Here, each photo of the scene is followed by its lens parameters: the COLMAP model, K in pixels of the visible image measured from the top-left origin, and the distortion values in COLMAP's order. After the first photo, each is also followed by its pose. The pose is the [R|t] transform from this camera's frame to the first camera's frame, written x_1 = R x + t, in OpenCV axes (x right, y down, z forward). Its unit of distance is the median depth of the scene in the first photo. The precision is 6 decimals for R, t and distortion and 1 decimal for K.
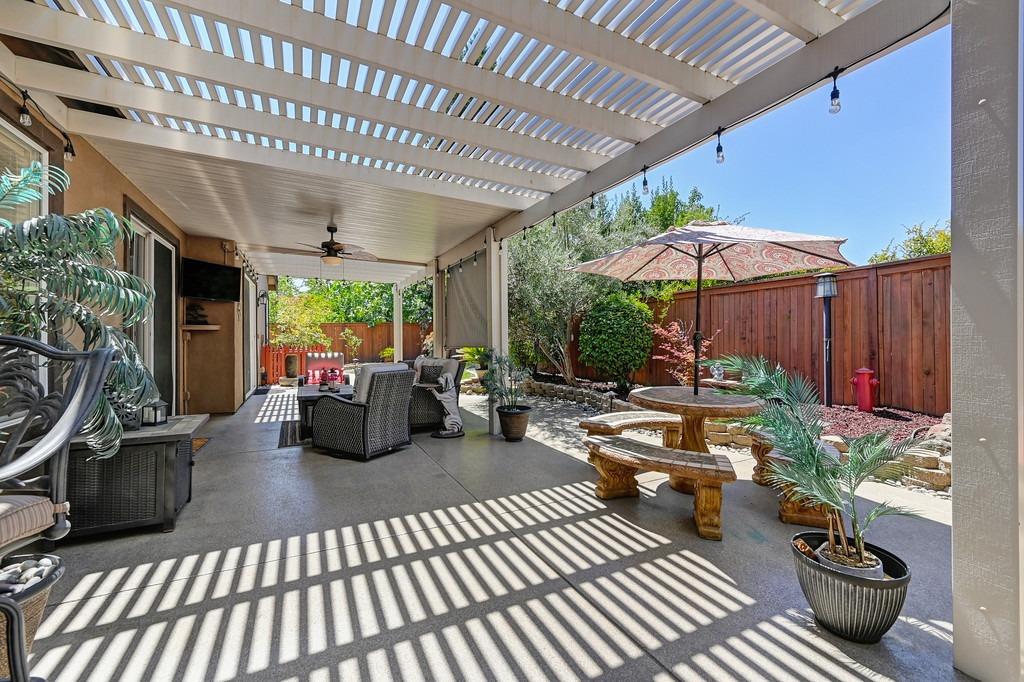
lens RADIAL K [[413.1, 0, 512.7], [0, 413.1, 337.3], [0, 0, 1]] dist [0.006010, -0.000931]
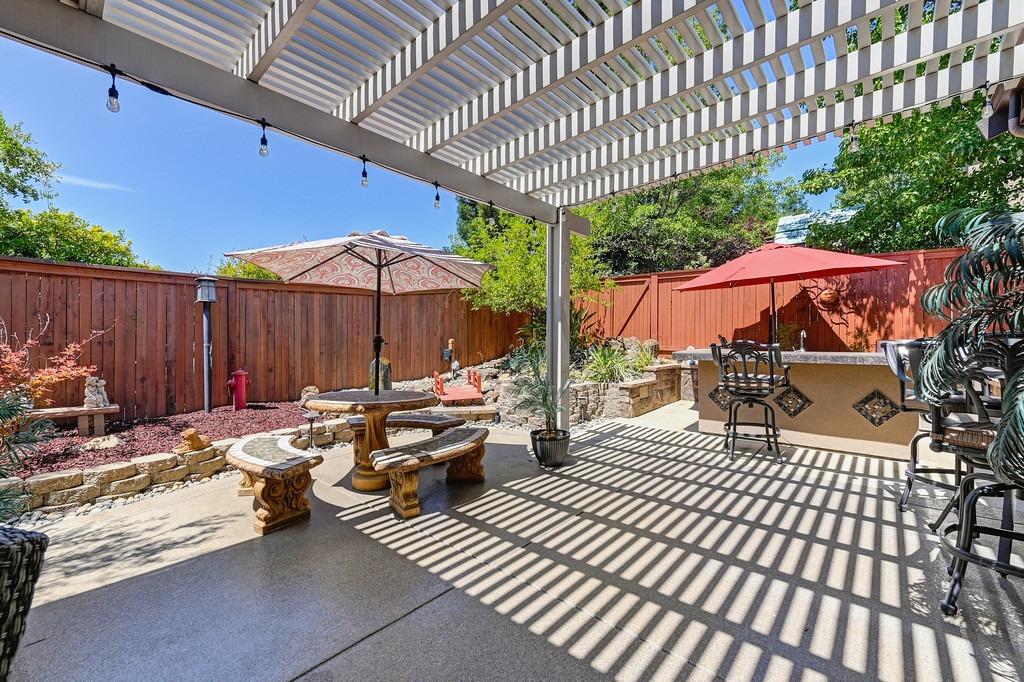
lens RADIAL K [[413.1, 0, 512.9], [0, 413.1, 347.6], [0, 0, 1]] dist [0.006010, -0.000931]
pose [[-0.358468, -0.007853, 0.933509, -0.487911], [0.002115, 0.999955, 0.009224, 0.005403], [-0.933540, 0.005281, -0.358435, 0.755584]]
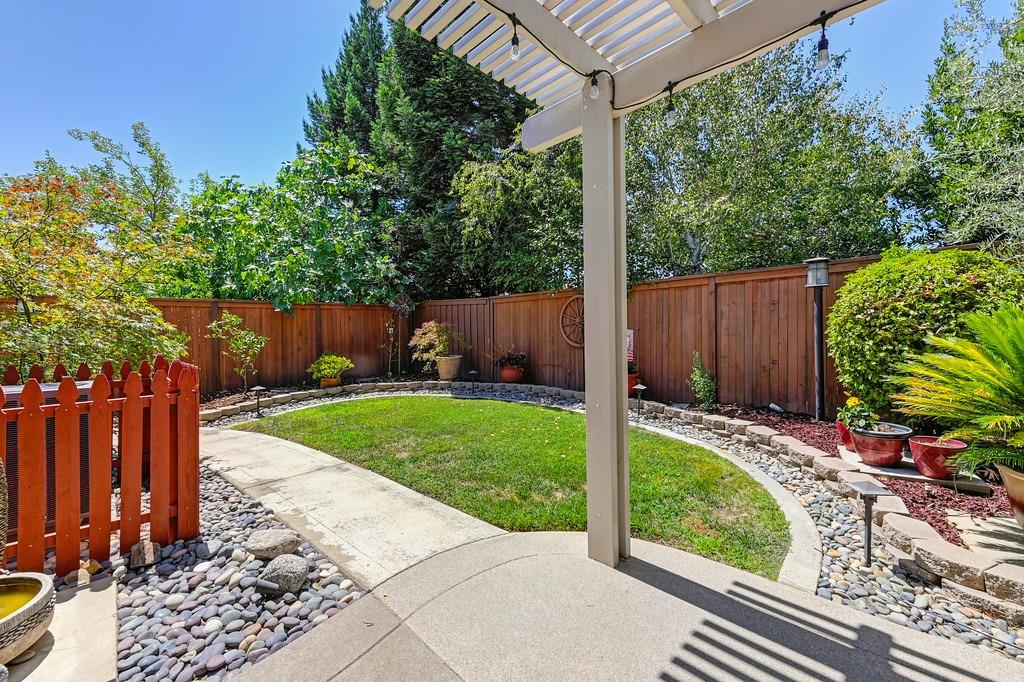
lens RADIAL K [[413.1, 0, 511.1], [0, 413.1, 338.0], [0, 0, 1]] dist [0.006010, -0.000931]
pose [[0.956643, -0.009235, 0.291118, -0.904432], [0.005133, 0.999877, 0.014850, 0.000169], [-0.291219, -0.012711, 0.956572, 1.872456]]
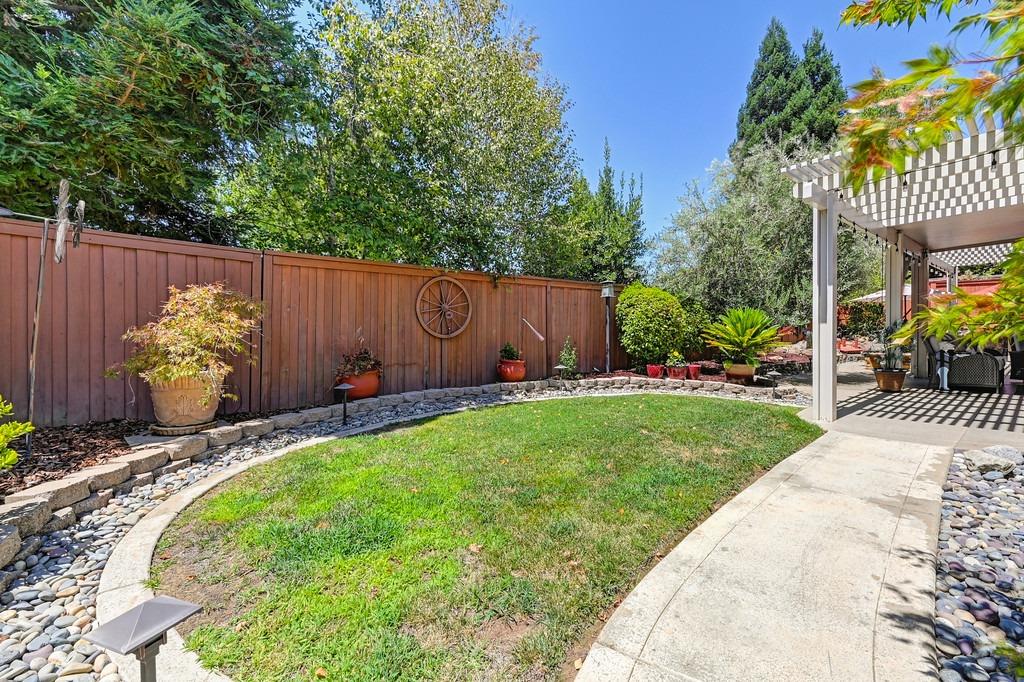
lens RADIAL K [[413.1, 0, 510.2], [0, 413.1, 337.5], [0, 0, 1]] dist [0.006010, -0.000931]
pose [[-0.193117, -0.009085, 0.981134, -1.542247], [0.009304, 0.999895, 0.011090, 0.043536], [-0.981132, 0.011270, -0.193013, 3.316161]]
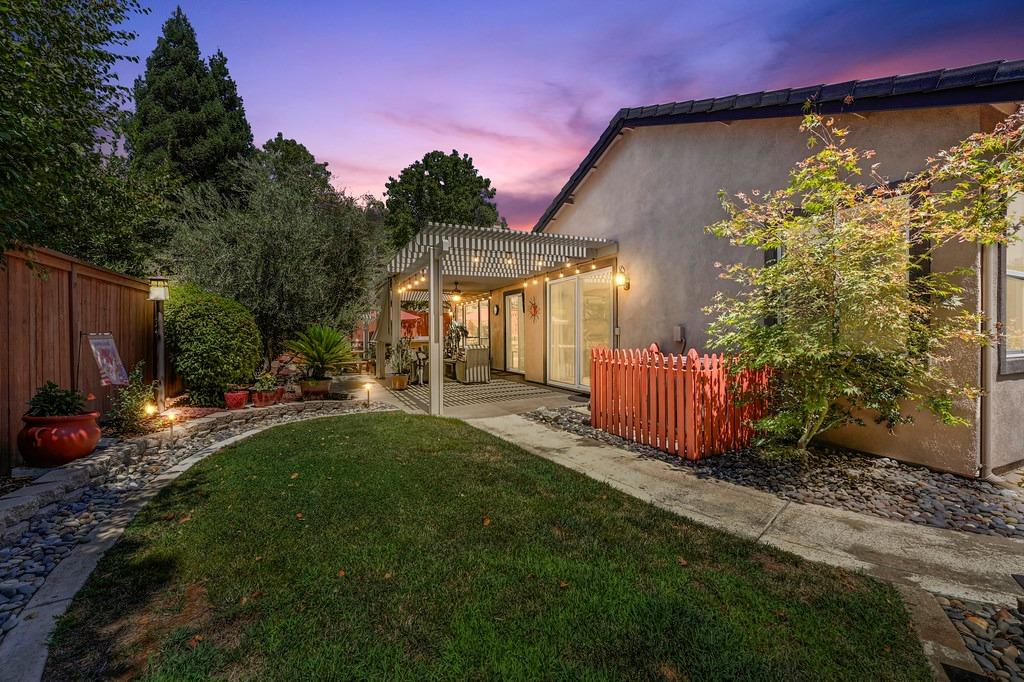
lens RADIAL K [[413.1, 0, 512.8], [0, 413.1, 338.7], [0, 0, 1]] dist [0.006010, -0.000931]
pose [[-0.998994, 0.009456, 0.043836, -0.990335], [0.009478, 0.999955, 0.000278, 0.015032], [-0.043832, 0.000694, -0.999039, 3.718267]]
